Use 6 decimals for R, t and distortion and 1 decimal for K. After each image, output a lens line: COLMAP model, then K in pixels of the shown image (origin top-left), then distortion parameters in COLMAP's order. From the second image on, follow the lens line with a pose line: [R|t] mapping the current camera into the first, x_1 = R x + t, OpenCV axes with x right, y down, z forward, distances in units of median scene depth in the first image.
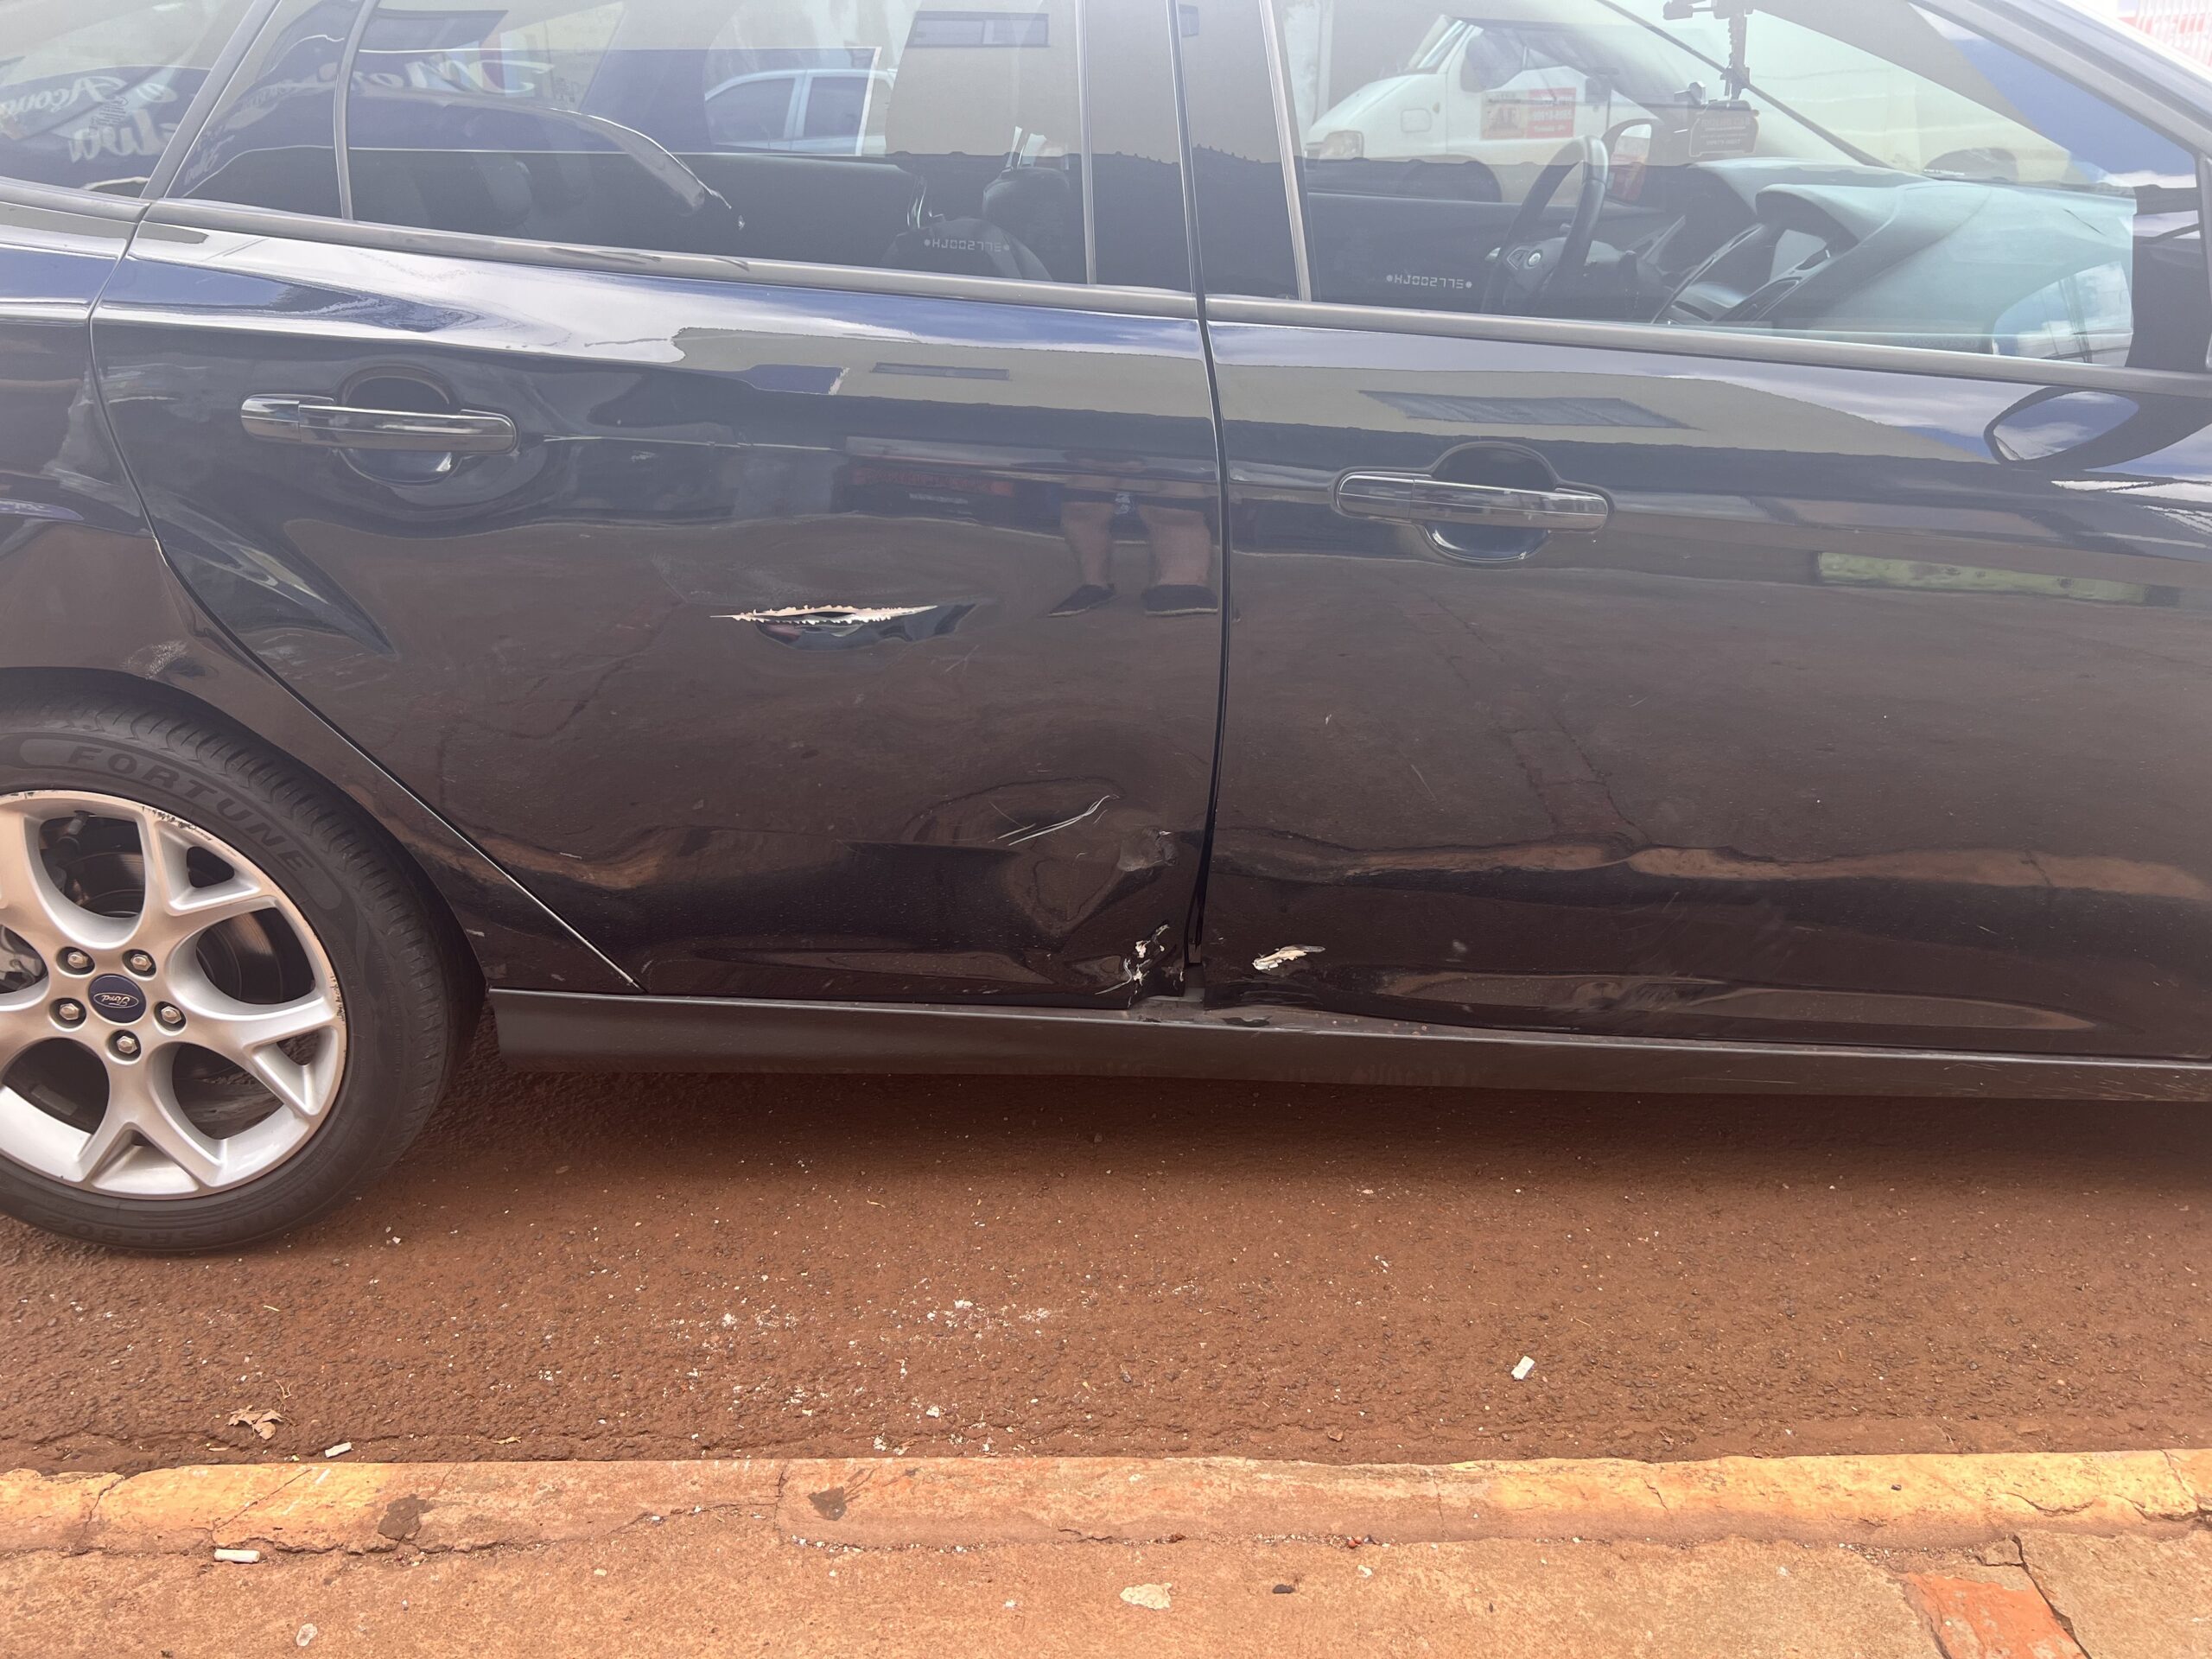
lens RADIAL K [[1660.3, 0, 1107.1], [0, 1660.3, 828.3], [0, 0, 1]] dist [0.028591, -0.005800]
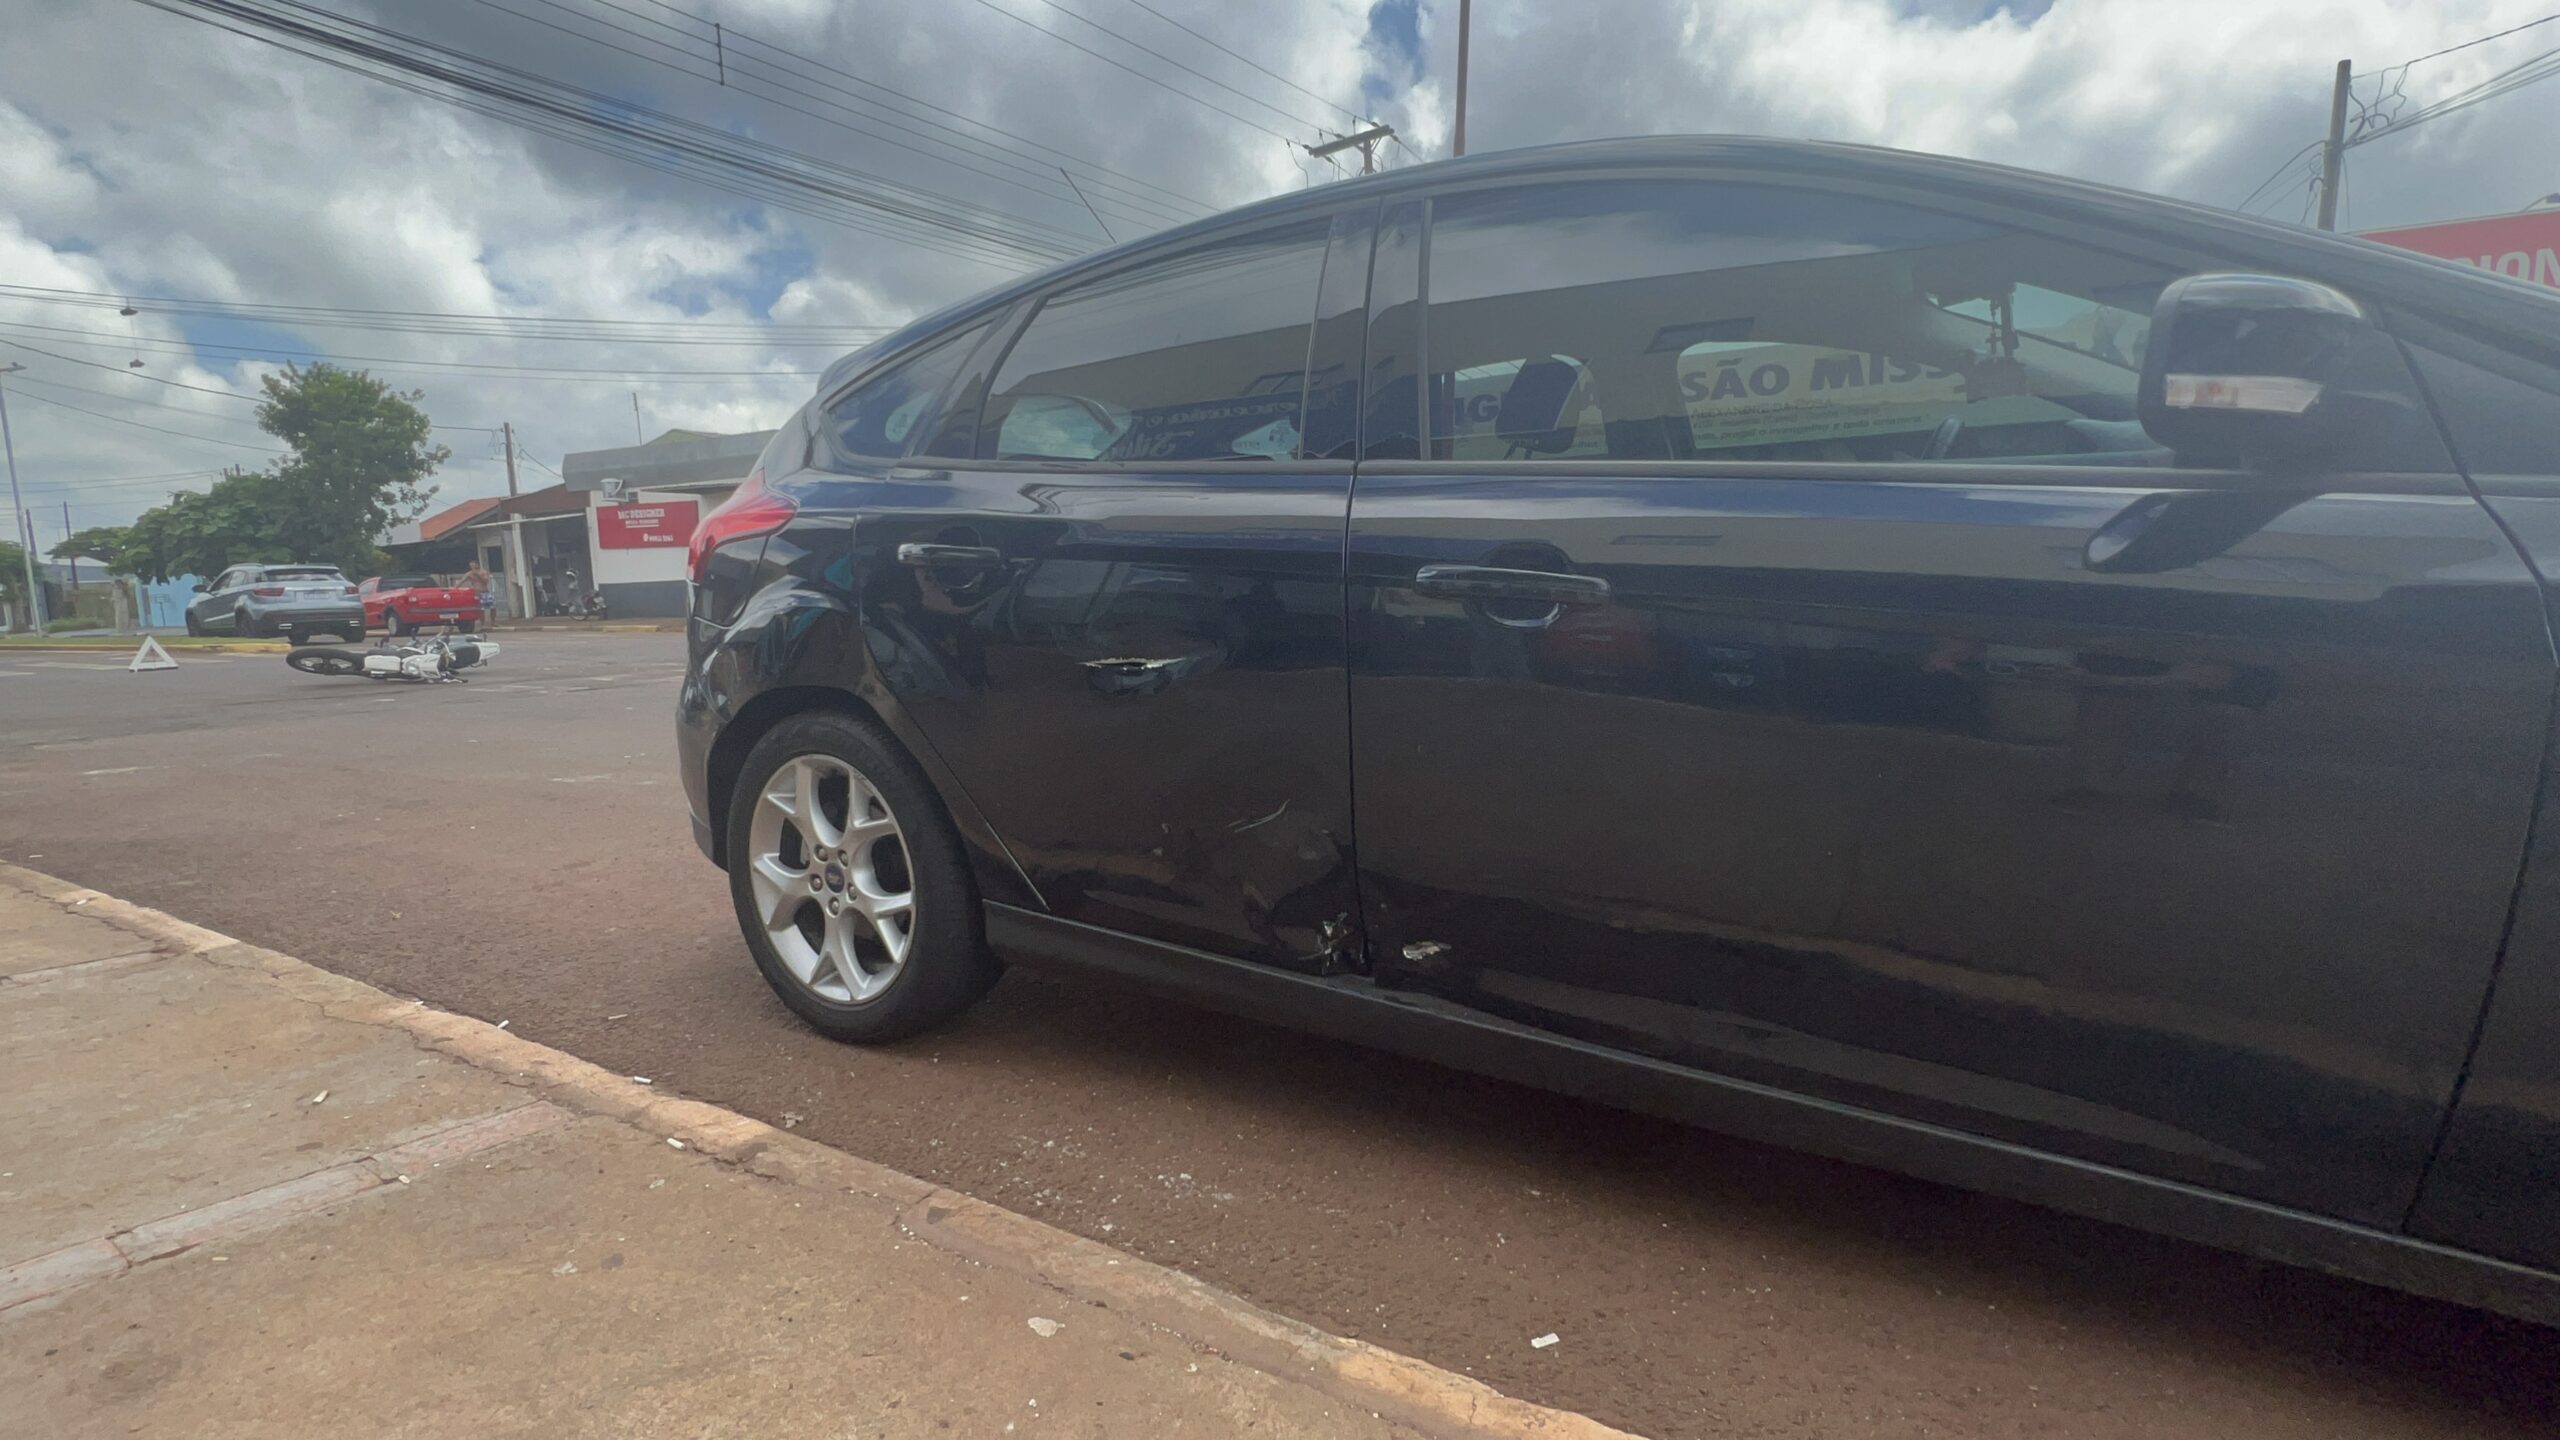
lens RADIAL K [[1141.2, 0, 1283.4], [0, 1141.2, 715.7], [0, 0, 1]] dist [-0.001883, -0.000059]
pose [[0.855977, 0.042926, -0.515230, 0.466522], [-0.186640, 0.955003, -0.230510, 0.129226], [0.482151, 0.293473, 0.825472, 0.158151]]
